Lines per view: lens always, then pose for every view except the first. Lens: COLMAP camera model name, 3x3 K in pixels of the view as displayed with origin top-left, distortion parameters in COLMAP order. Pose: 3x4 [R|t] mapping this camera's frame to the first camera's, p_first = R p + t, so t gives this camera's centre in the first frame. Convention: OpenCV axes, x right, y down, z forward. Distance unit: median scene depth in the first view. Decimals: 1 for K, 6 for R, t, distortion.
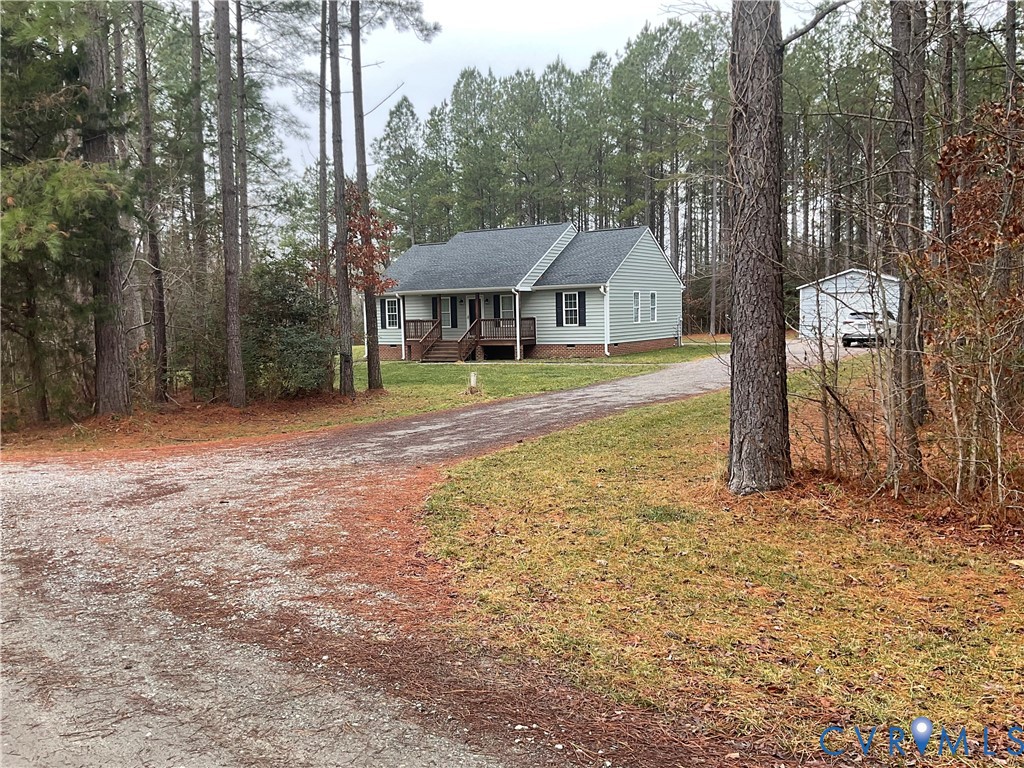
lens RADIAL K [[859.4, 0, 513.3], [0, 859.4, 379.3], [0, 0, 1]] dist [0.058201, -0.062002]
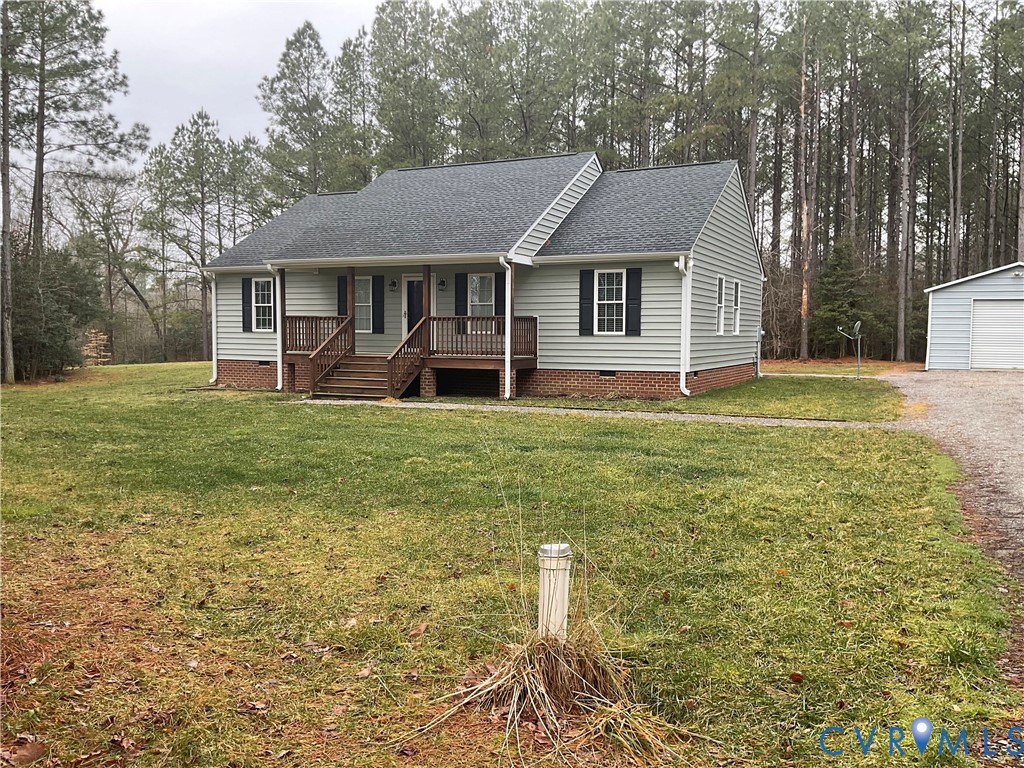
lens RADIAL K [[859.4, 0, 504.1], [0, 859.4, 391.4], [0, 0, 1]] dist [0.058201, -0.062002]
pose [[0.995096, 0.025580, 0.095551, -0.040372], [-0.024698, 0.999641, -0.010402, -0.019719], [-0.095783, 0.007991, 0.995370, 0.454271]]
